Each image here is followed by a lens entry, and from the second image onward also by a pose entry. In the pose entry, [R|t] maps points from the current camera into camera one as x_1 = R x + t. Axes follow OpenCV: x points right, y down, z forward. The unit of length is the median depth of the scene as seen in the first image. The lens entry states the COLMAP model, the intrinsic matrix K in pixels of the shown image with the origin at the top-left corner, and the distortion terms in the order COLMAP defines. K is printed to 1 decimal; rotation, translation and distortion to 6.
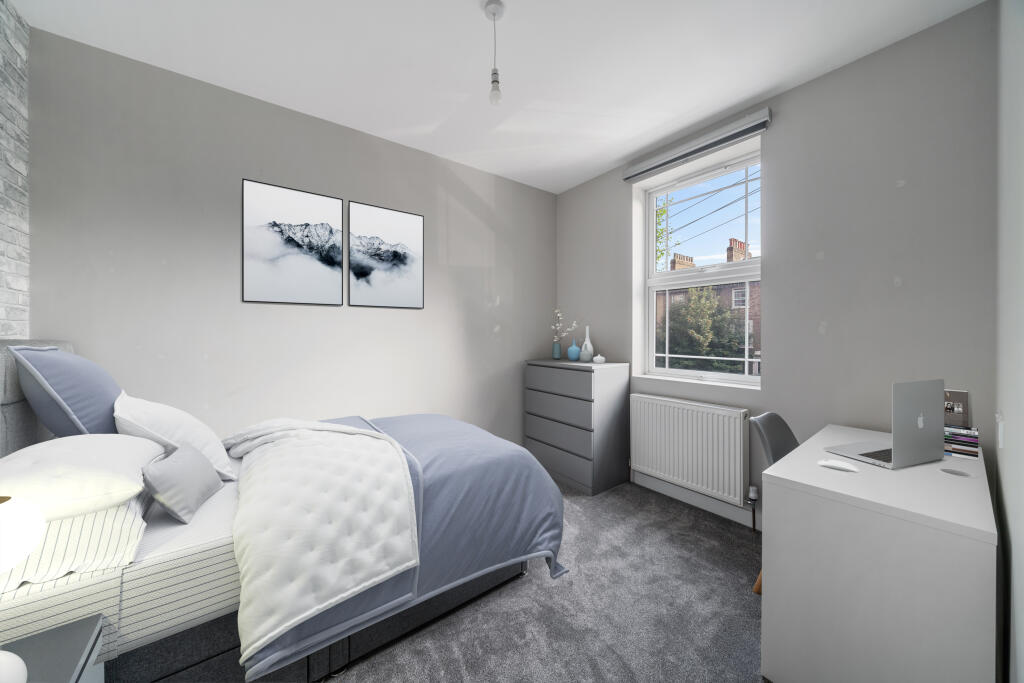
lens RADIAL K [[360.1, 0, 514.5], [0, 360.1, 326.5], [0, 0, 1]] dist [-0.001888, 0.000000]
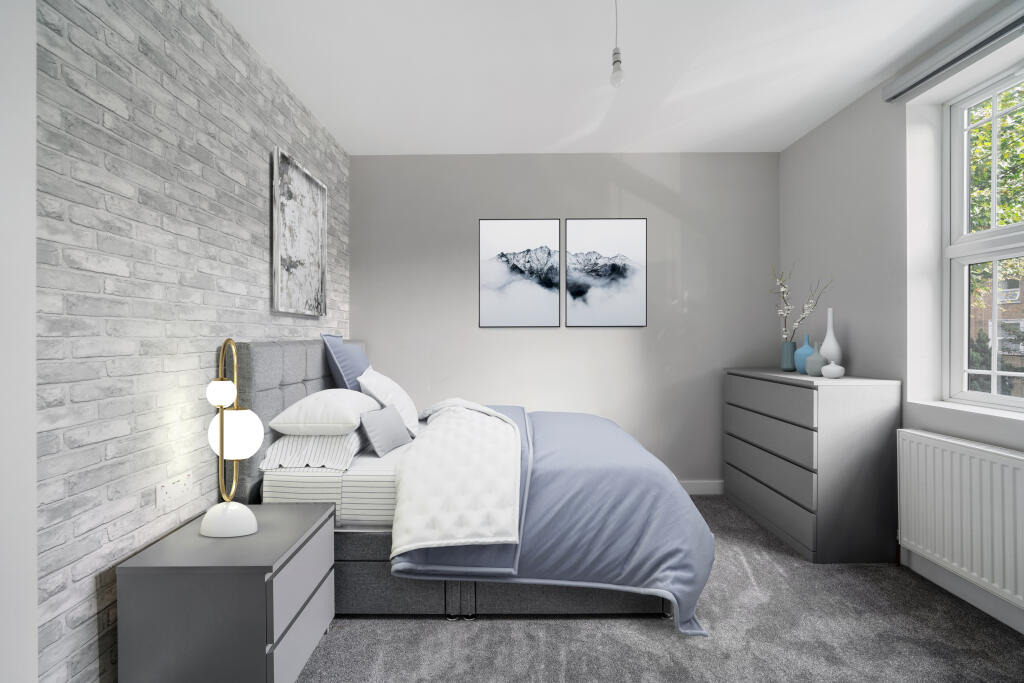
lens RADIAL K [[349.9, 0, 509.6], [0, 349.9, 340.0], [0, 0, 1]] dist [0.000927, 0.000227]
pose [[0.795197, -0.006969, -0.606311, 0.158440], [0.003931, 0.999972, -0.006340, 0.032338], [0.606338, 0.002658, 0.795203, 0.085395]]
